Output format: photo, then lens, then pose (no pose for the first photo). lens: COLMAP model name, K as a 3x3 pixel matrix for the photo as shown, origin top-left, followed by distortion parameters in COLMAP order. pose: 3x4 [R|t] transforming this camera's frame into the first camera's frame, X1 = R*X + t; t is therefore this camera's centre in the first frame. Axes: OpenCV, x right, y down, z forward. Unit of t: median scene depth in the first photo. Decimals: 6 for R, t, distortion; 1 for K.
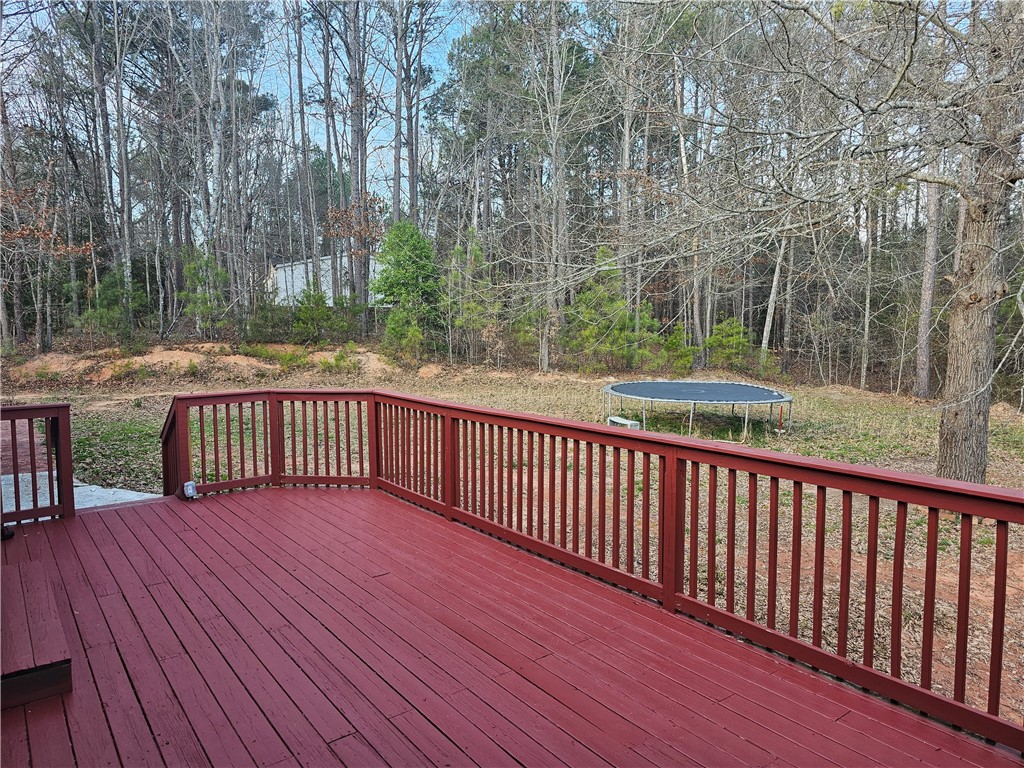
lens RADIAL K [[695.1, 0, 514.2], [0, 695.1, 378.9], [0, 0, 1]] dist [0.056845, -0.002663]
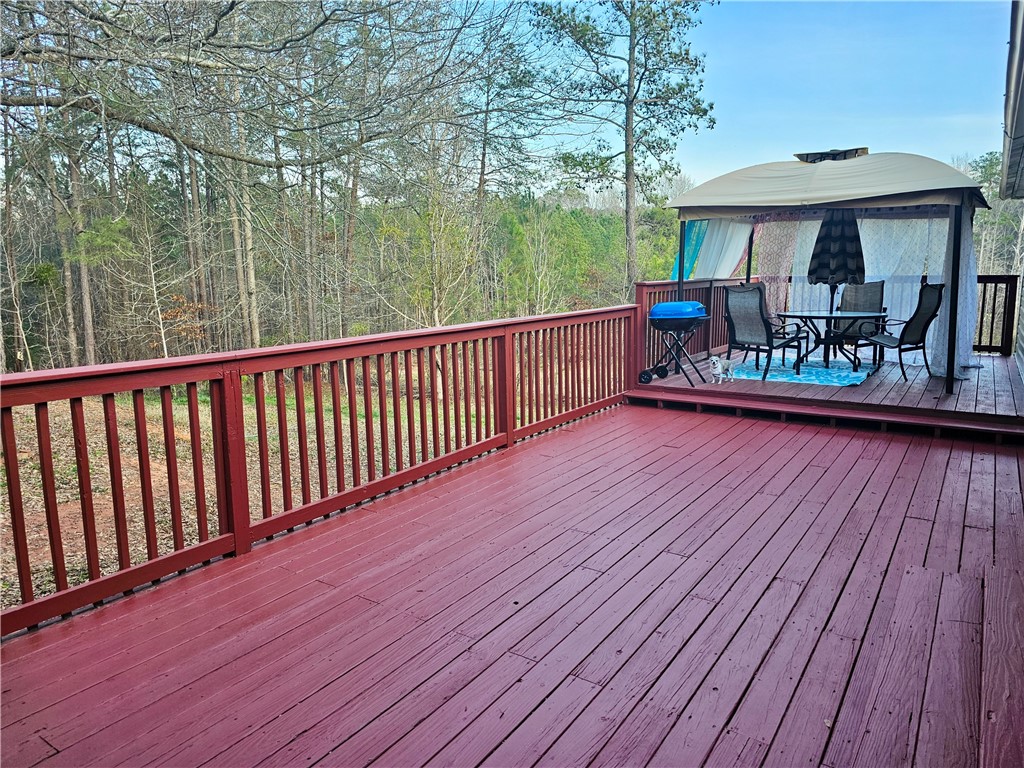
lens RADIAL K [[695.1, 0, 514.2], [0, 695.1, 378.9], [0, 0, 1]] dist [0.056845, -0.002663]
pose [[-0.324677, -0.143733, 0.934840, -1.095506], [0.087468, 0.979587, 0.180991, -0.042883], [-0.941772, 0.140532, -0.305477, 1.478237]]
